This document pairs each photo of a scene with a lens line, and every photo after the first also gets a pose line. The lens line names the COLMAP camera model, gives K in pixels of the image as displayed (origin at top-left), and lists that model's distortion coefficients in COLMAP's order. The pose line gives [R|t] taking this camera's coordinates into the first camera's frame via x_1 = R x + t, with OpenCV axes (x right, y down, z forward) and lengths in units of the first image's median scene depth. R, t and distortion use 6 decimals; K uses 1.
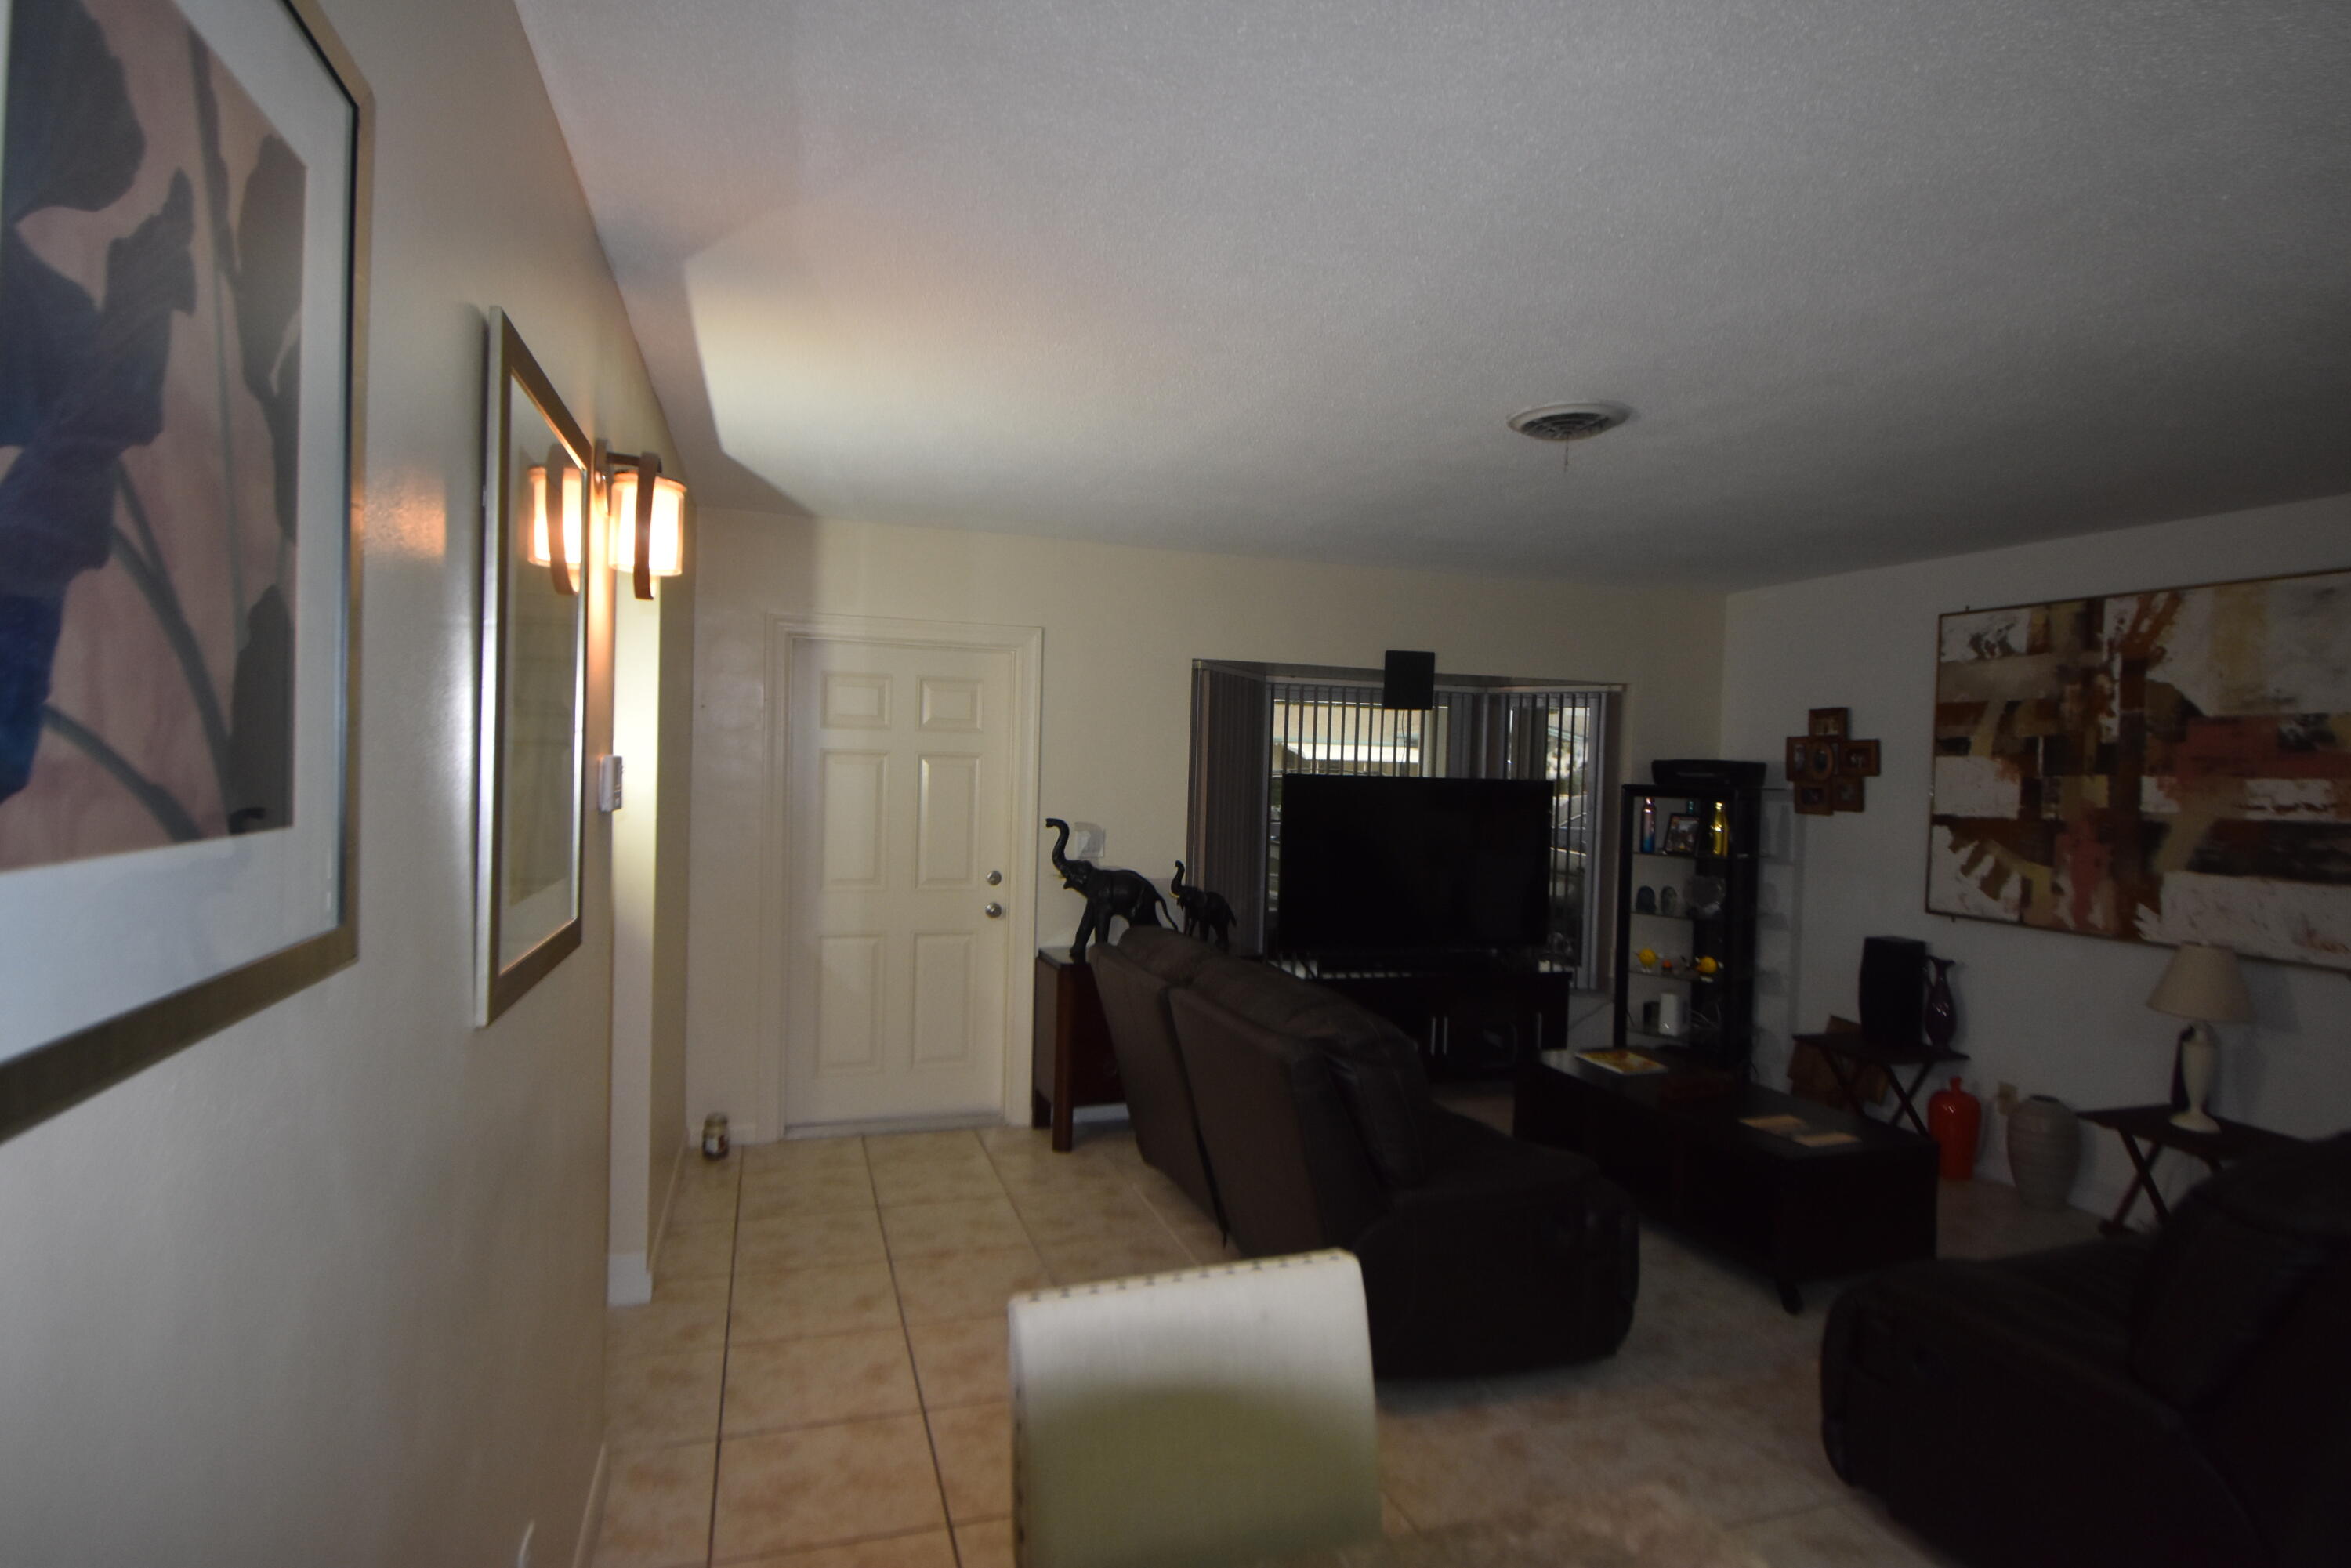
lens RADIAL K [[1288.8, 0, 1175.5], [0, 1288.8, 784.0], [0, 0, 1]] dist [0.024799, -0.036773]
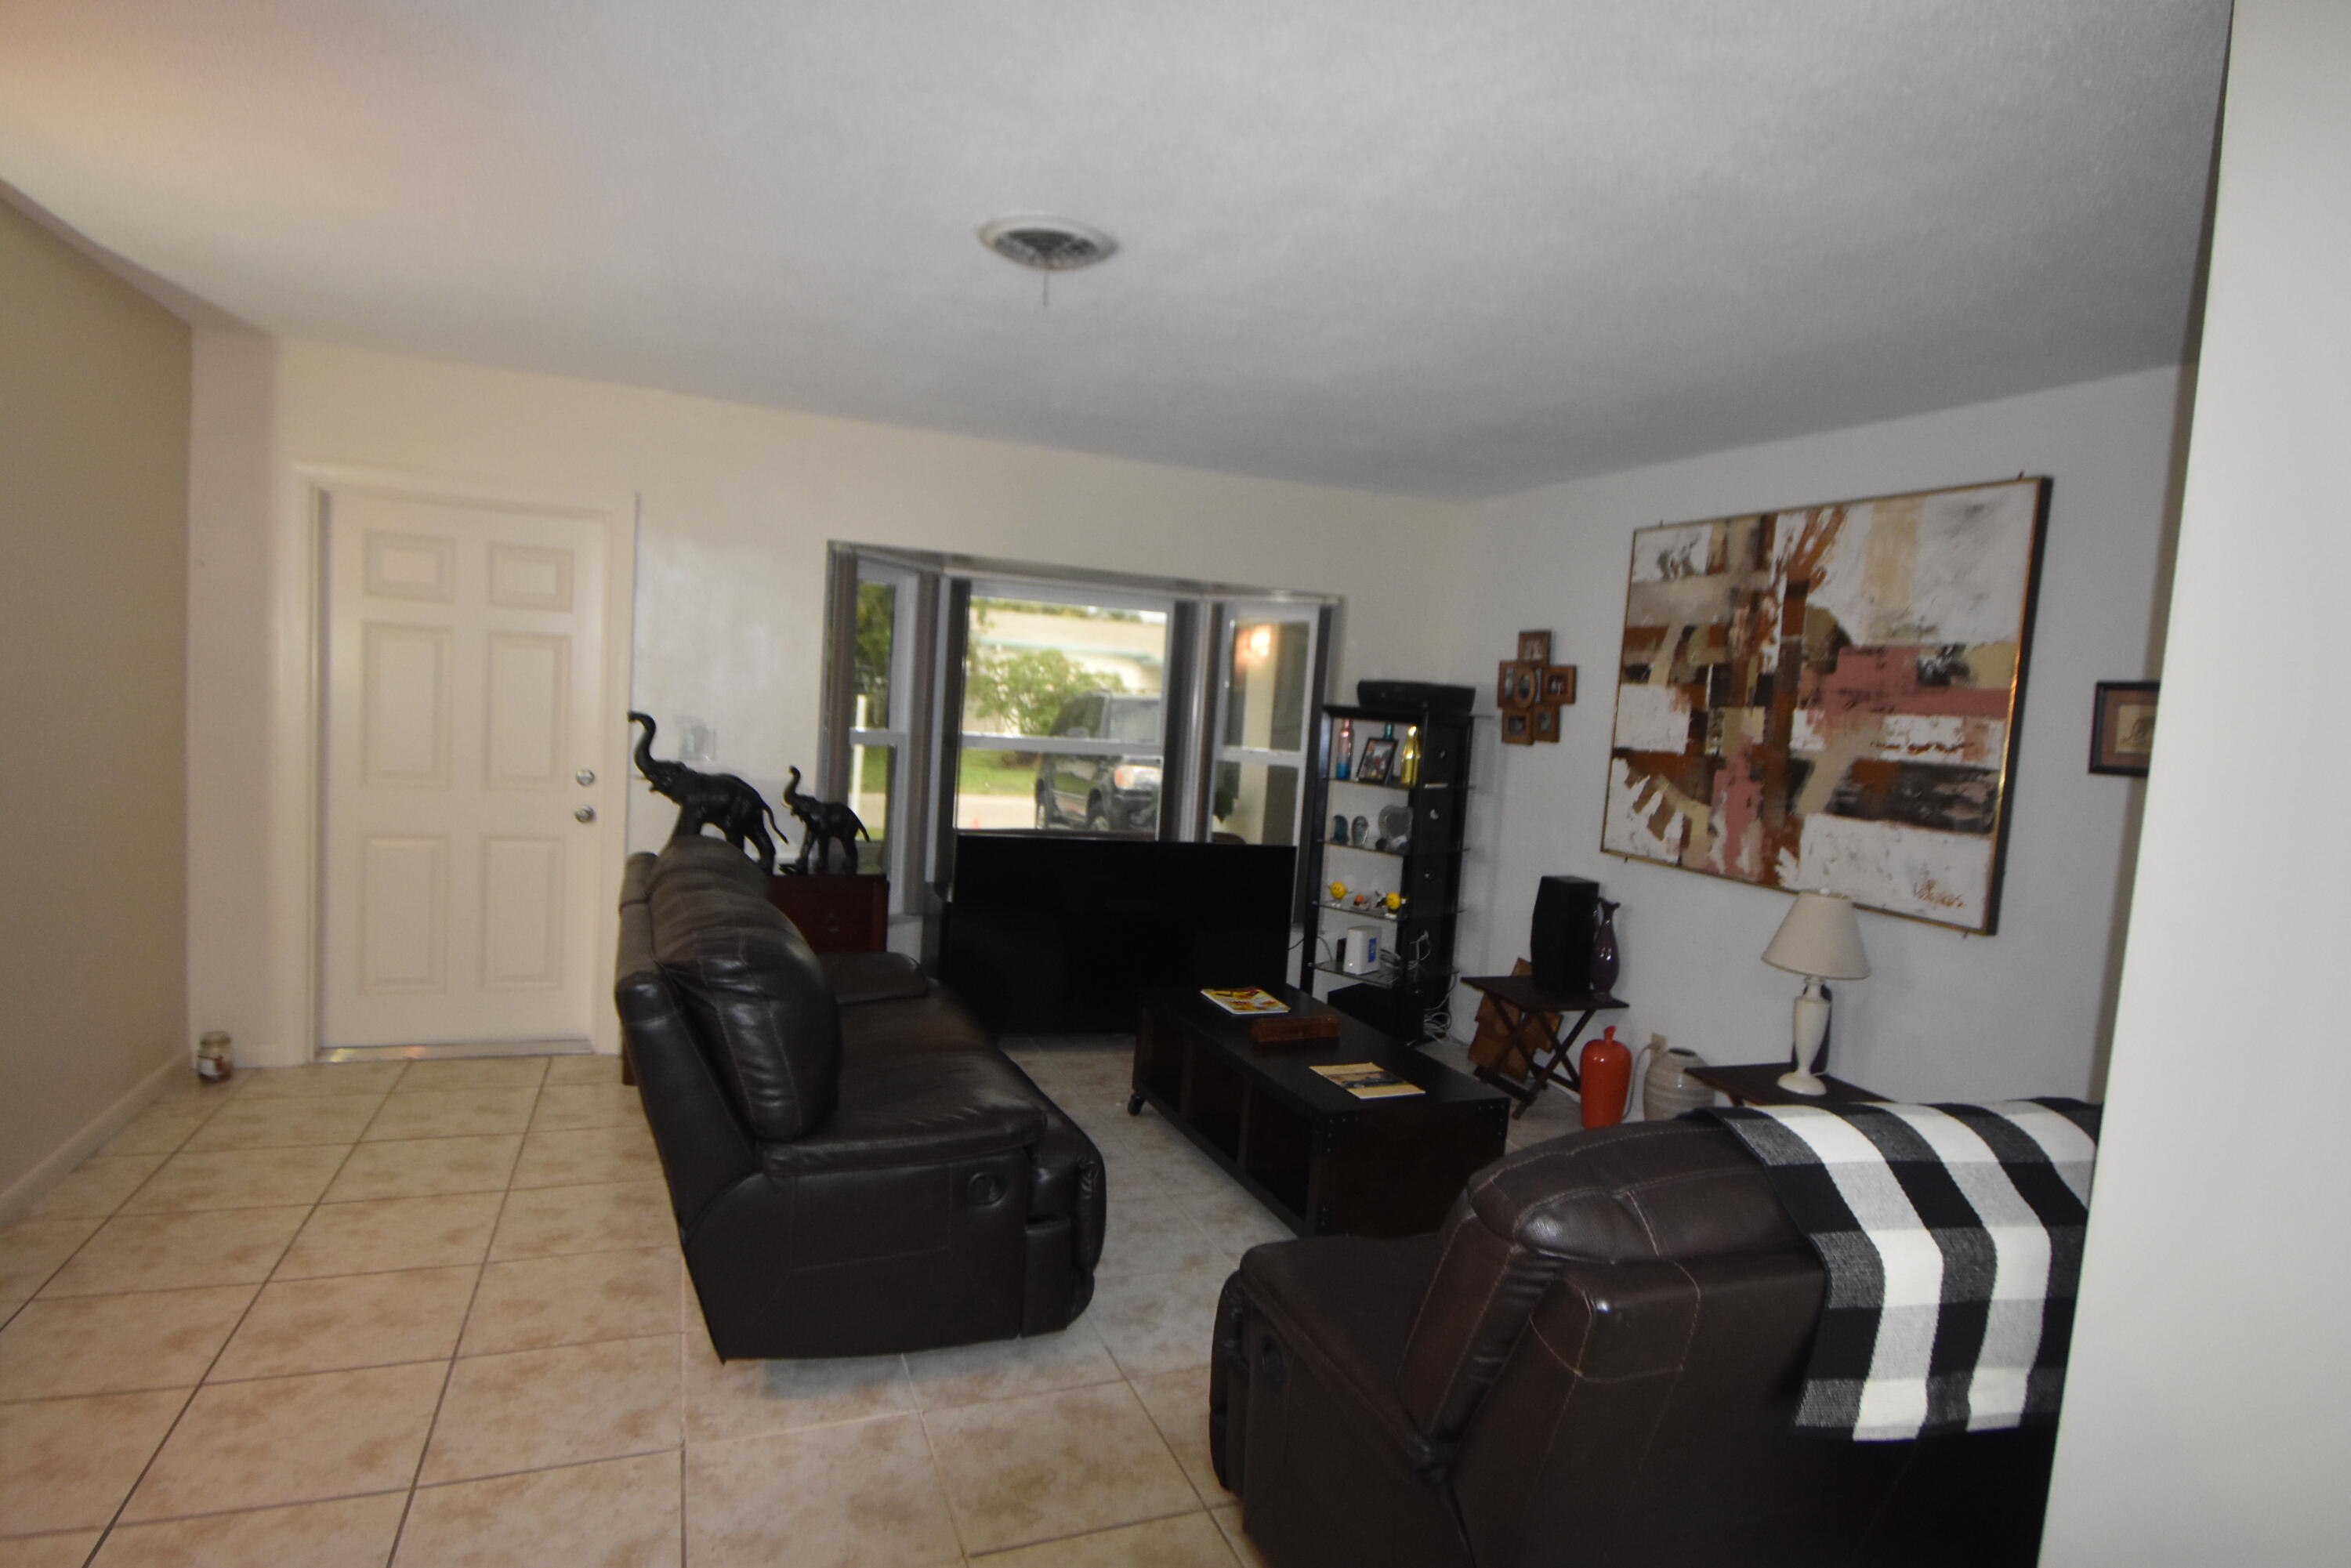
lens RADIAL K [[1310.5, 0, 1177.2], [0, 1310.5, 795.6], [0, 0, 1]] dist [0.021784, -0.028488]
pose [[0.997292, 0.036354, 0.063932, 0.229901], [-0.040461, 0.997119, 0.064161, 0.011427], [-0.061415, -0.066574, 0.995890, 0.082577]]
